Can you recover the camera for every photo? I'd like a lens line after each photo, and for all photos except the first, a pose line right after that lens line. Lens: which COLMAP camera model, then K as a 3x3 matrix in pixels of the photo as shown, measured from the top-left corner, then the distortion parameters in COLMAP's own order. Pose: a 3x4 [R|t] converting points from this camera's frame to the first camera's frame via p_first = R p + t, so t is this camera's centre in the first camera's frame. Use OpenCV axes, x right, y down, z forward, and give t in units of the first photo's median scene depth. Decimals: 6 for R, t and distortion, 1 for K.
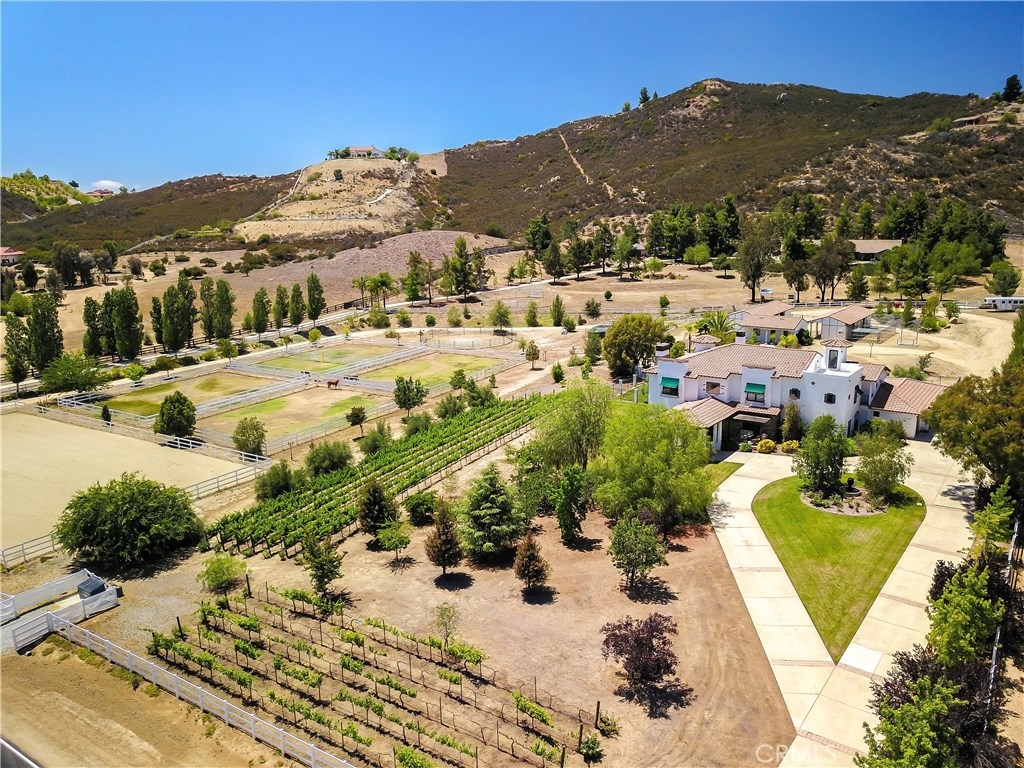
lens RADIAL K [[787.3, 0, 516.7], [0, 787.3, 384.7], [0, 0, 1]] dist [0.003093, -0.000501]
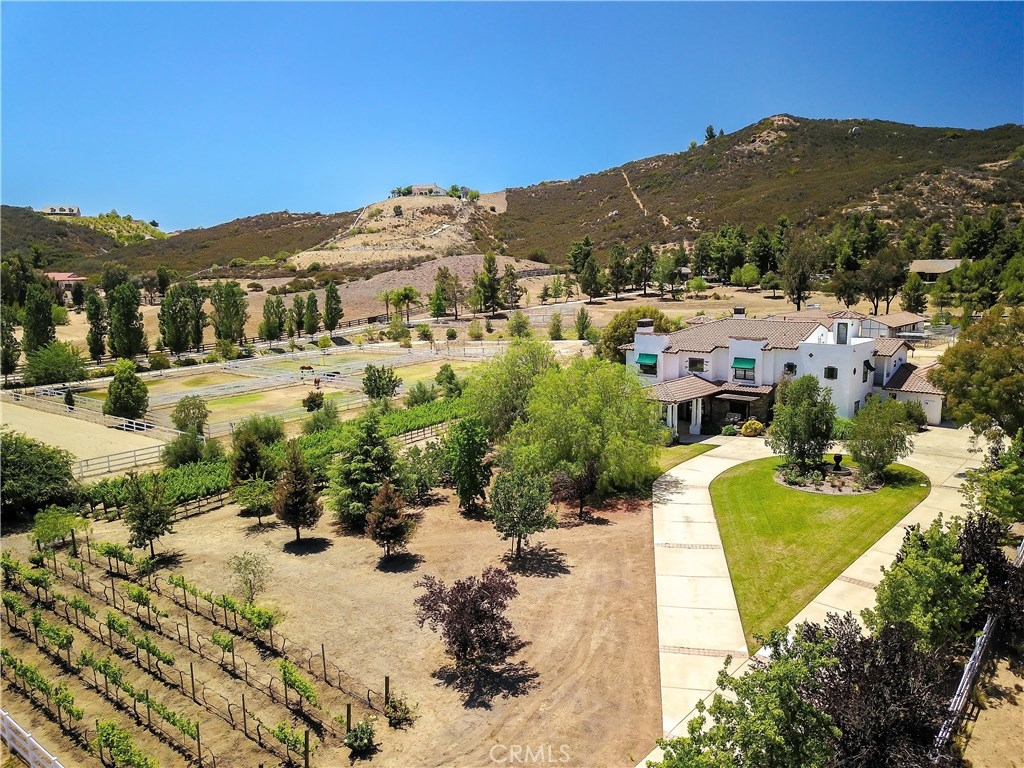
lens RADIAL K [[787.3, 0, 516.7], [0, 787.3, 384.7], [0, 0, 1]] dist [0.003093, -0.000501]
pose [[0.995079, 0.018664, -0.097308, 0.068826], [-0.024989, 0.997625, -0.064194, 0.042455], [0.095879, 0.066309, 0.993182, 0.065678]]
